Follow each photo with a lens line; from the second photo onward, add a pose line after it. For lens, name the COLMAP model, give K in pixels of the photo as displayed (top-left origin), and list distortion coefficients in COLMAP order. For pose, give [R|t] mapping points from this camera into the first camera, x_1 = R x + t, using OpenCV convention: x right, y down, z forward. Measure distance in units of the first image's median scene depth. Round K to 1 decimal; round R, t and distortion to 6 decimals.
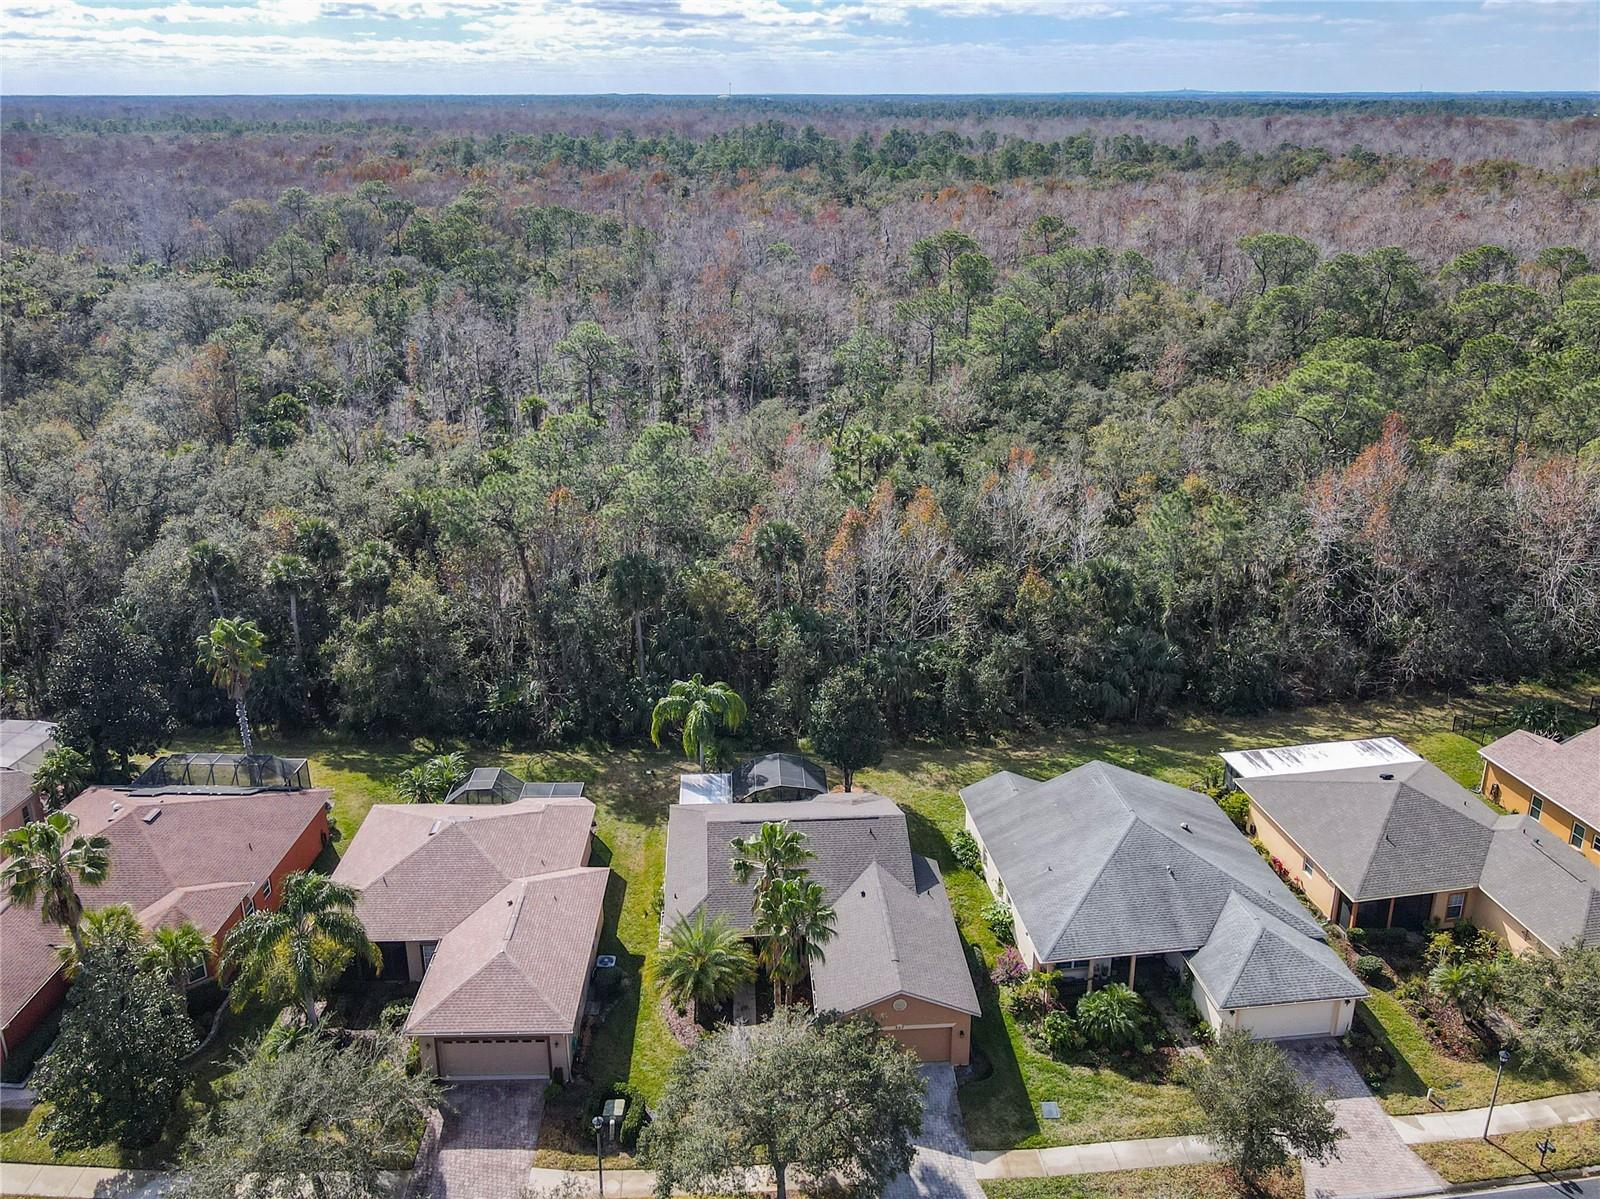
lens RADIAL K [[1137.7, 0, 817.2], [0, 1137.7, 602.4], [0, 0, 1]] dist [-0.009326, 0.051584]
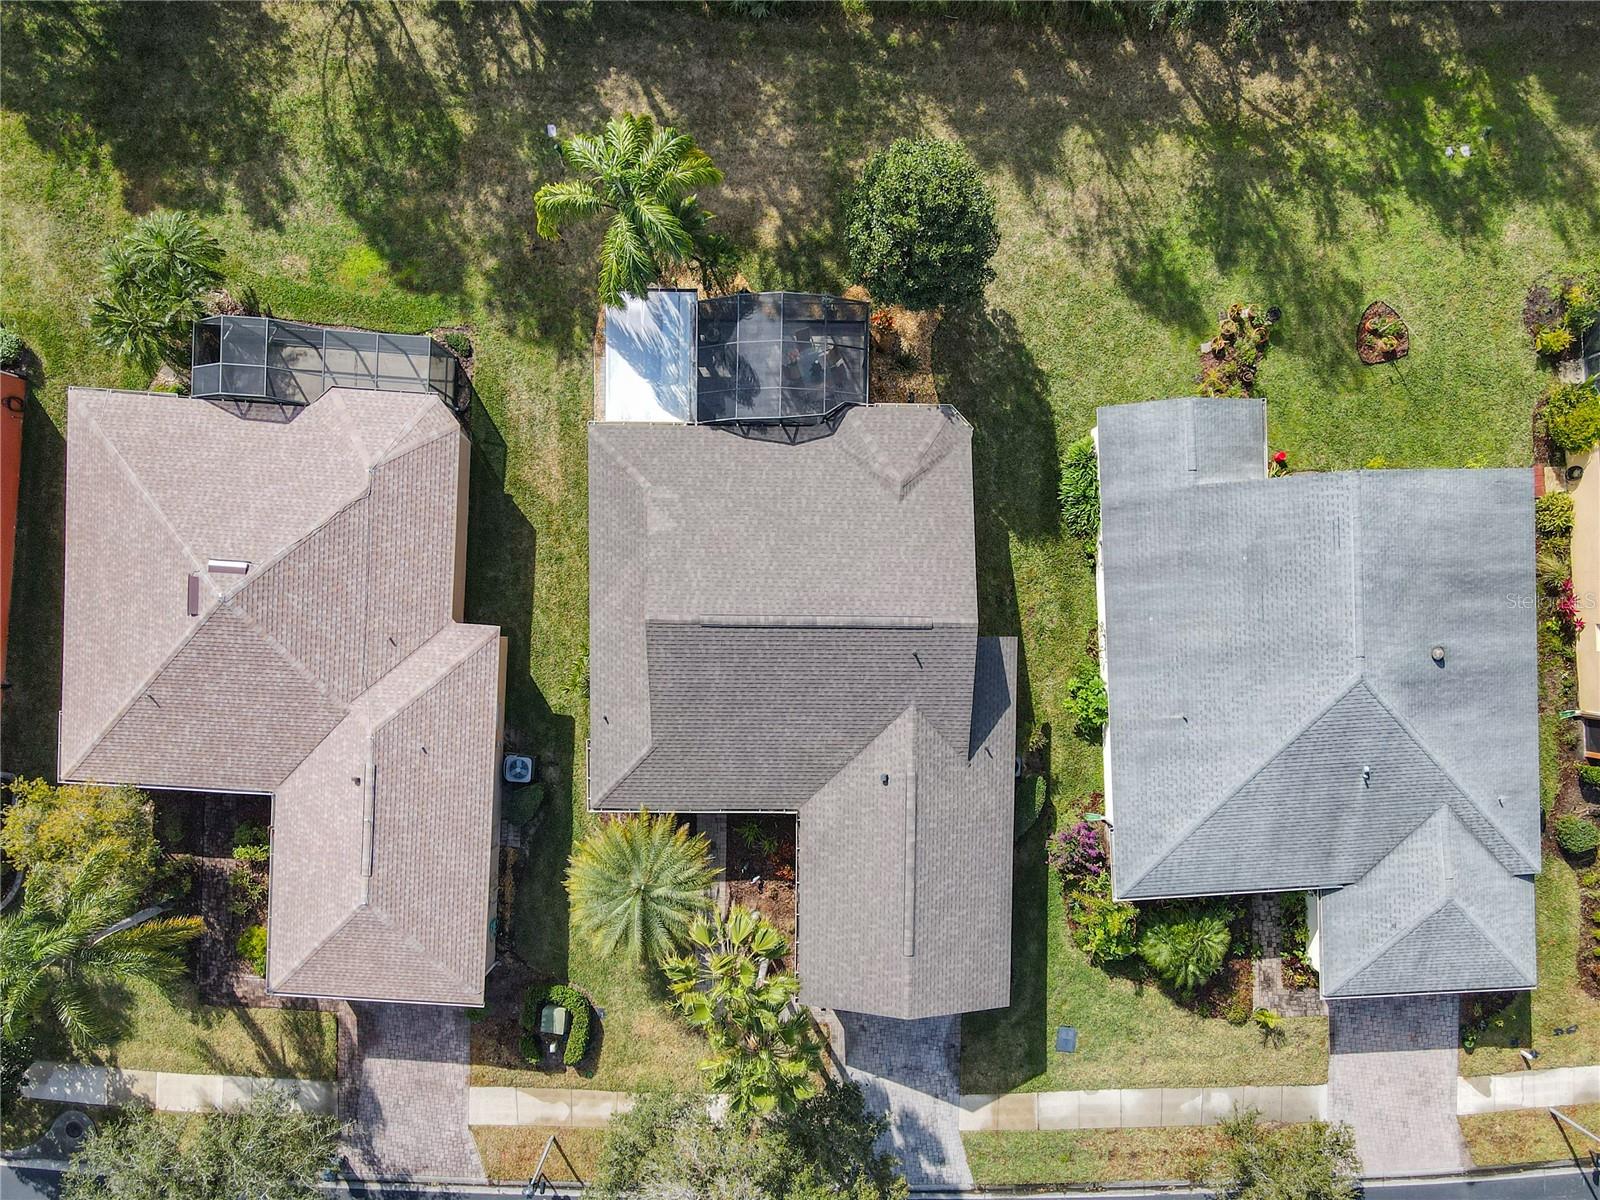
lens RADIAL K [[1174.0, 0, 817.9], [0, 1174.0, 618.6], [0, 0, 1]] dist [-0.011611, 0.048504]
pose [[0.996446, 0.083820, 0.008317, -0.010200], [-0.036991, 0.346751, 0.937228, -0.343422], [0.075675, -0.934204, 0.348619, 0.699772]]
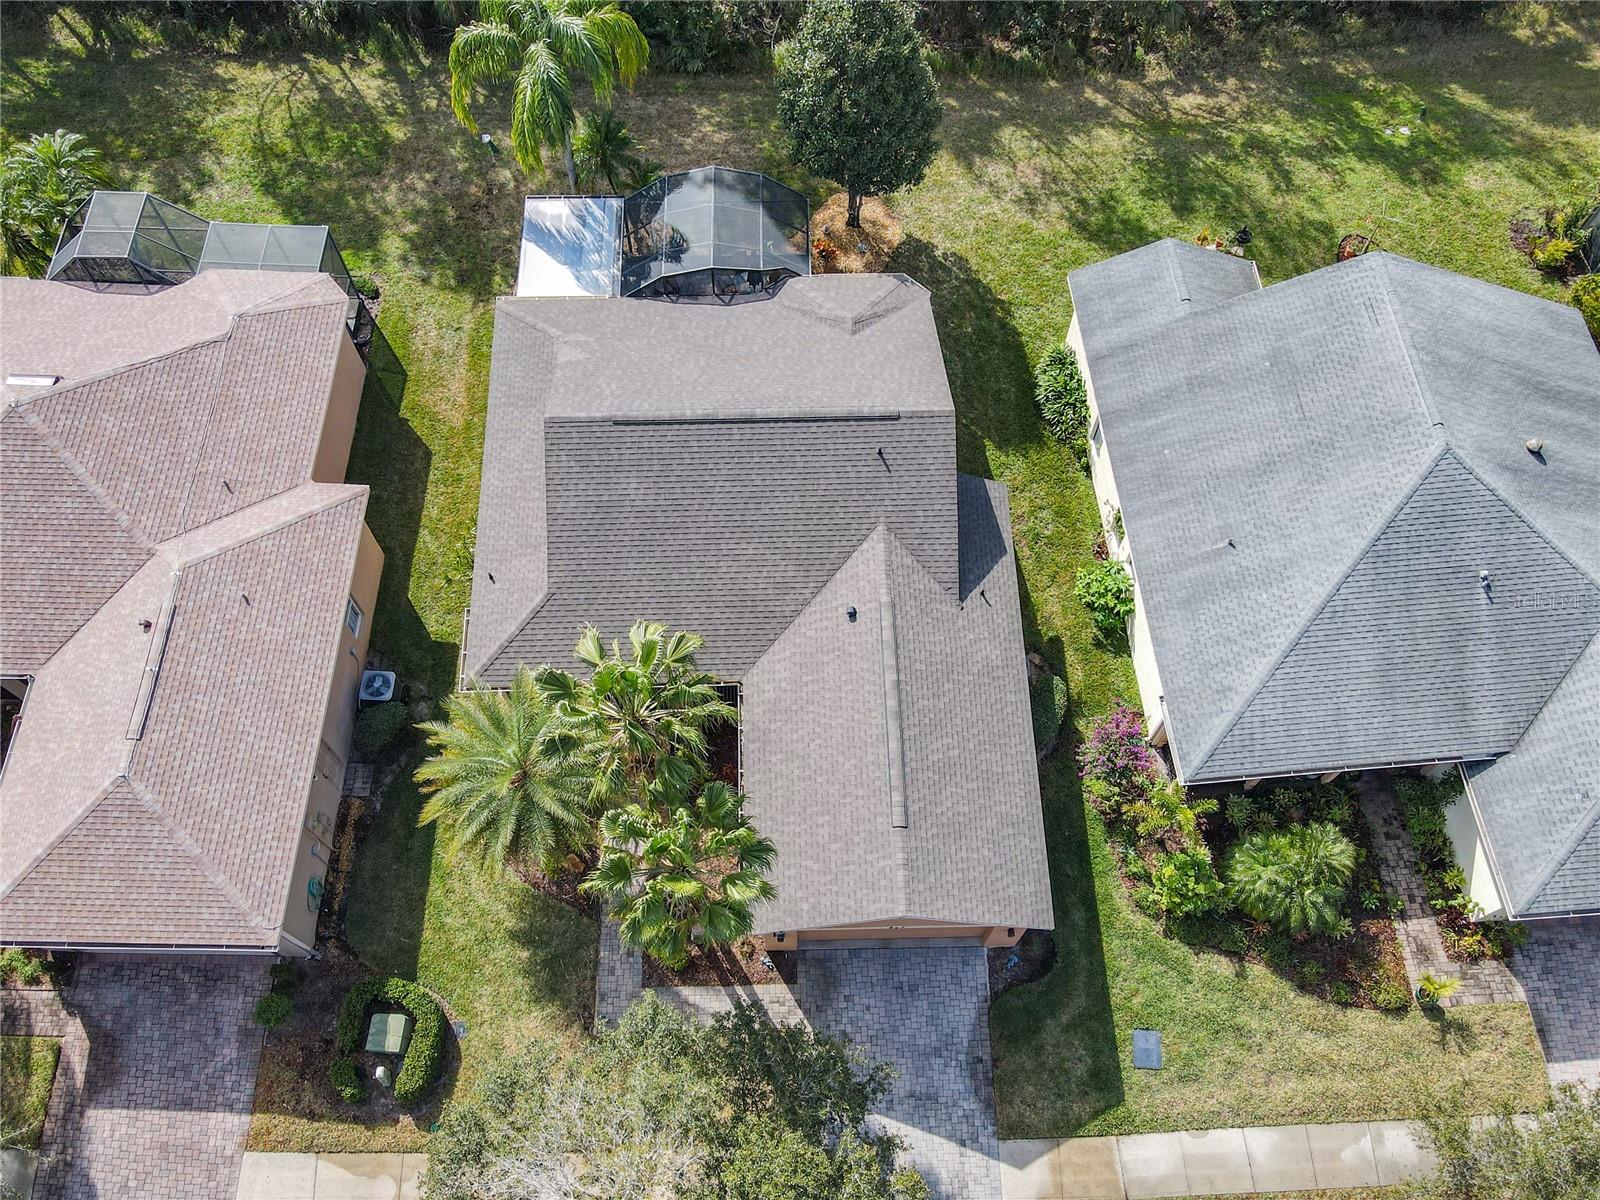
lens RADIAL K [[1158.5, 0, 797.1], [0, 1158.5, 689.0], [0, 0, 1]] dist [0.019106, 0.024950]
pose [[0.998853, 0.044529, -0.017612, 0.021733], [-0.019065, 0.707191, 0.706766, -0.068192], [0.043927, -0.705619, 0.707228, 0.506500]]
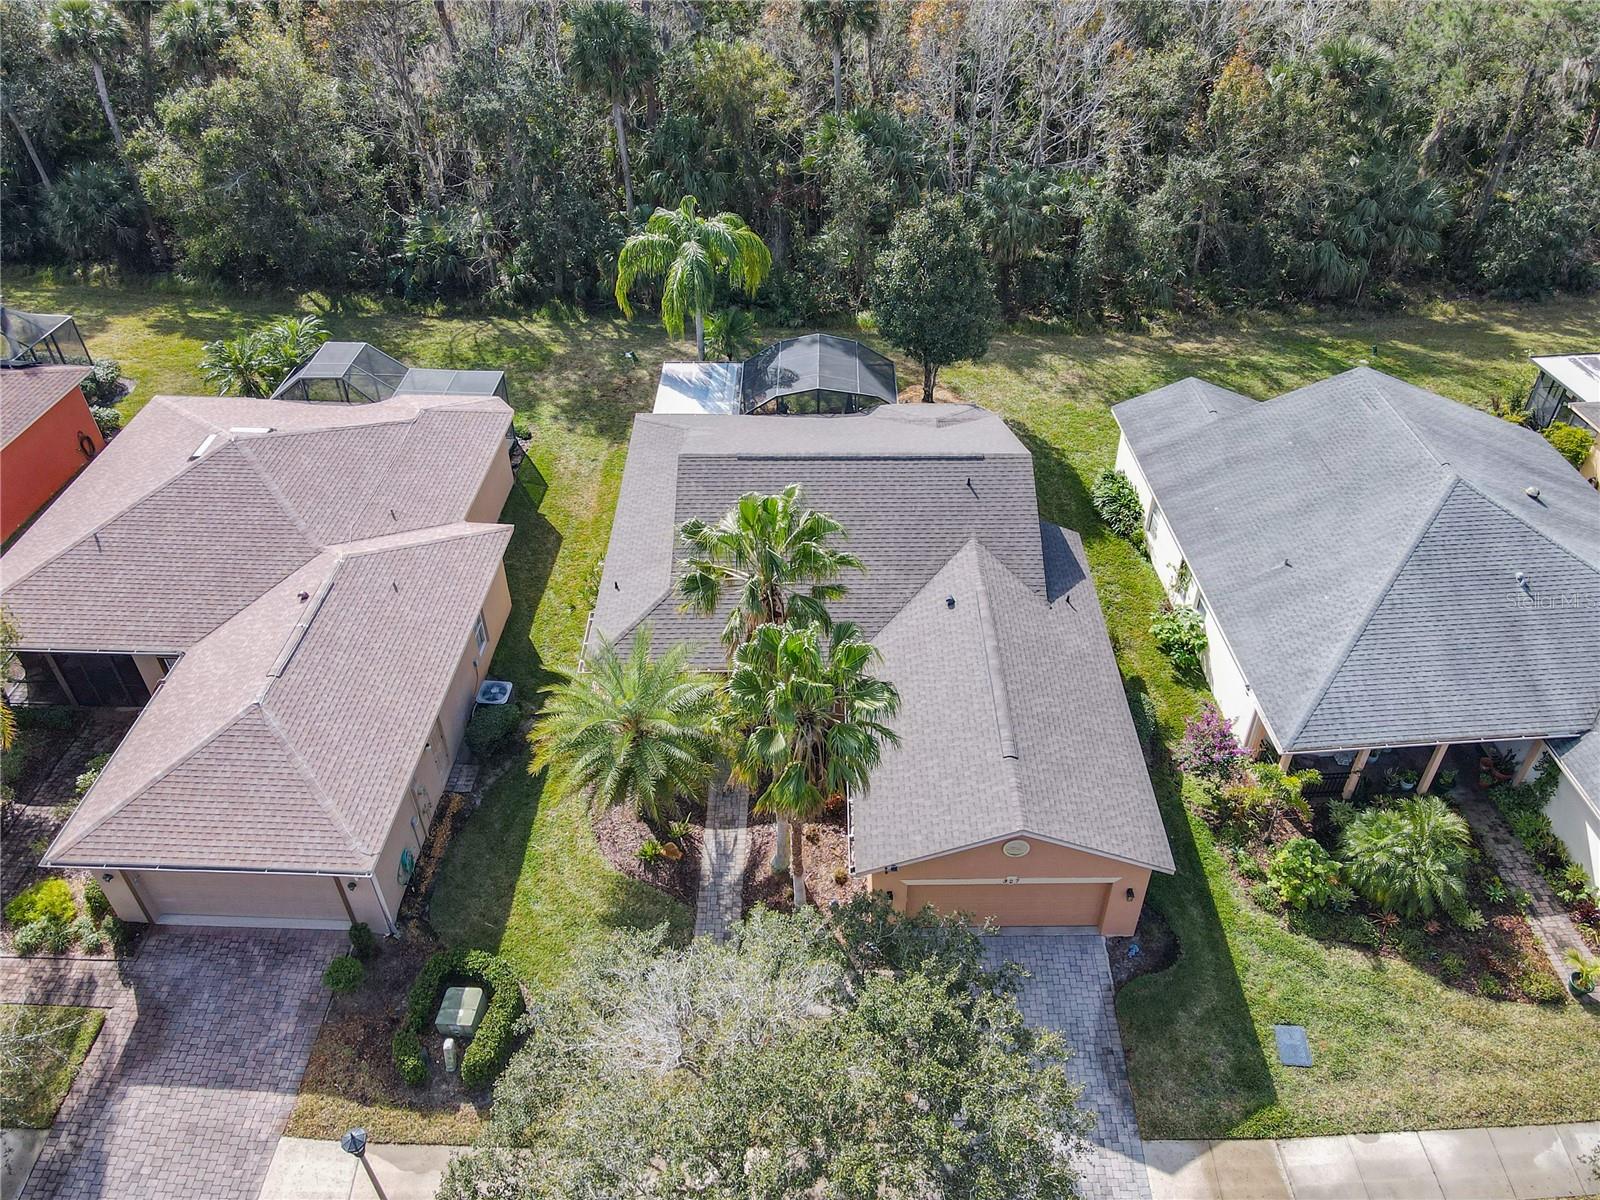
lens RADIAL K [[1115.0, 0, 844.6], [0, 1115.0, 523.1], [0, 0, 1]] dist [0.000068, 0.013375]
pose [[0.998489, 0.041359, -0.036172, 0.005896], [-0.028567, 0.953116, 0.301255, 0.050029], [0.046935, -0.299767, 0.952857, 0.412804]]
